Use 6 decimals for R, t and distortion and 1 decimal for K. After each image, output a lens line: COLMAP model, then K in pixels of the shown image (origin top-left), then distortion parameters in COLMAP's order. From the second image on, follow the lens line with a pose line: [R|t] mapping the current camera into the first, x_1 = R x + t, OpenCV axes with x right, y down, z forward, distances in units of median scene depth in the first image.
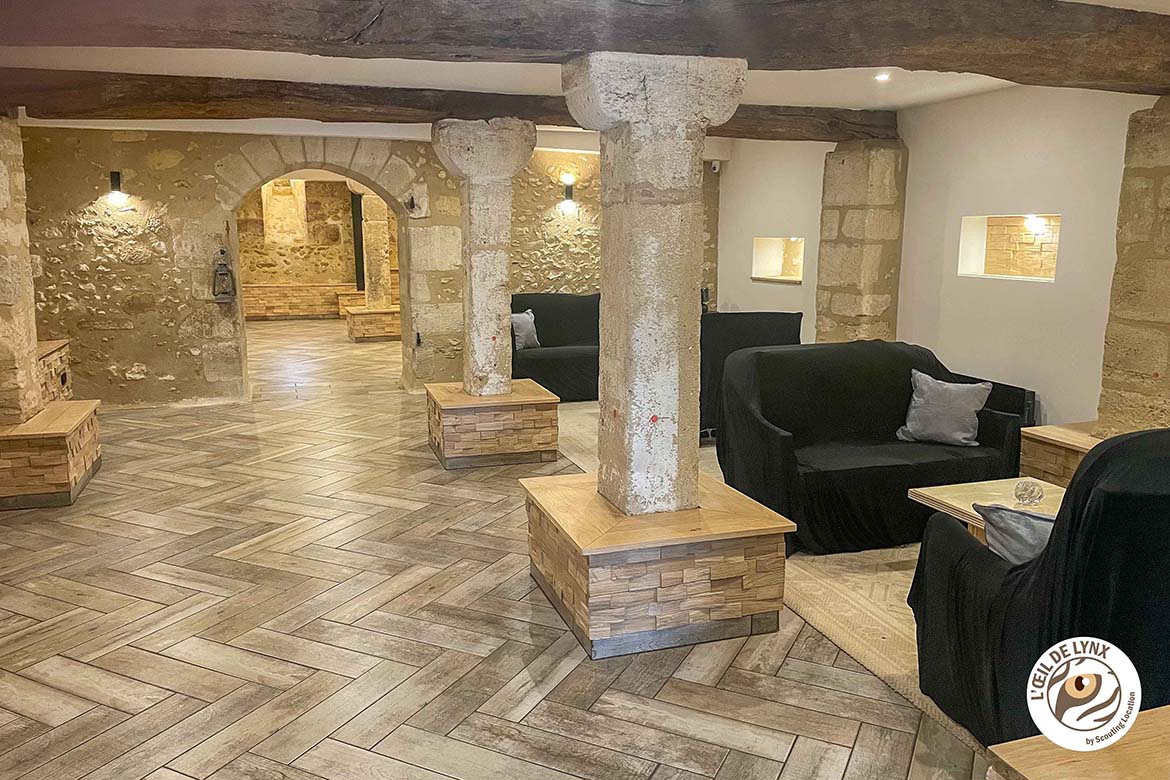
lens RADIAL K [[914.2, 0, 563.4], [0, 914.2, 390.4], [0, 0, 1]] dist [0.105314, -0.176513]
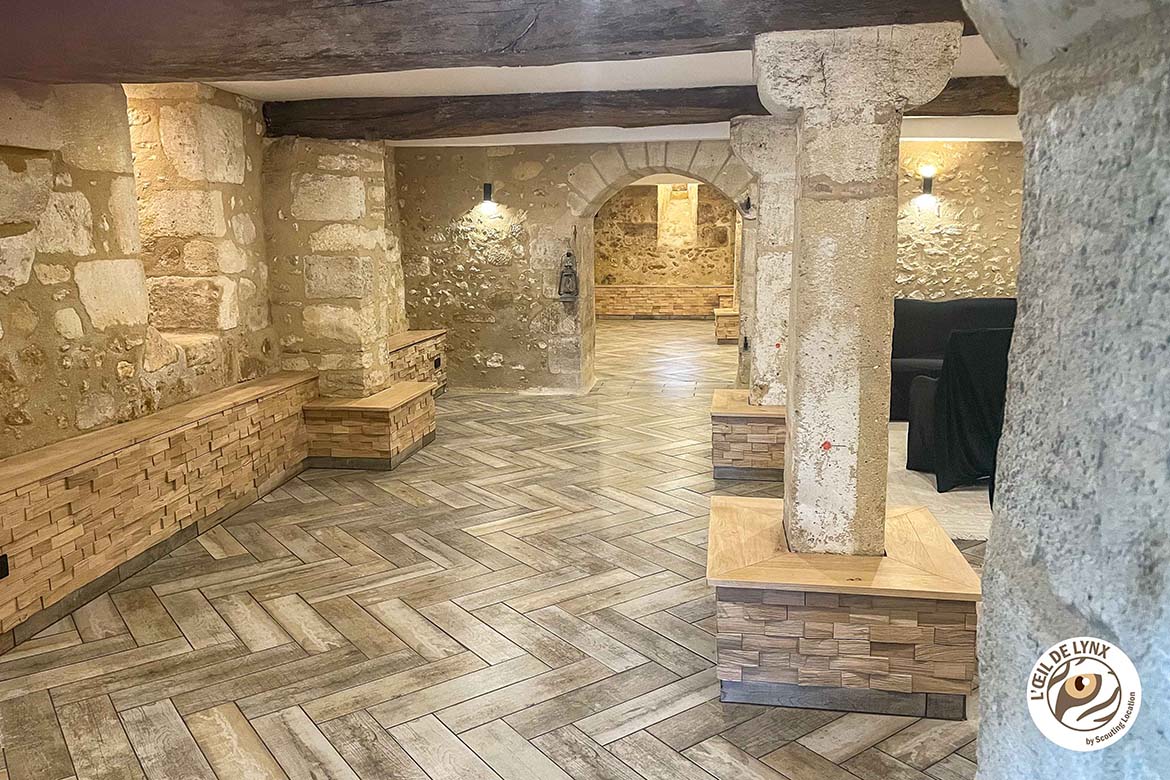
lens RADIAL K [[914.2, 0, 563.4], [0, 914.2, 390.4], [0, 0, 1]] dist [0.105314, -0.176513]
pose [[0.883932, 0.071858, -0.462062, 0.168084], [-0.072361, 0.997239, 0.016659, -0.010792], [0.461984, 0.018710, 0.886691, 0.062622]]
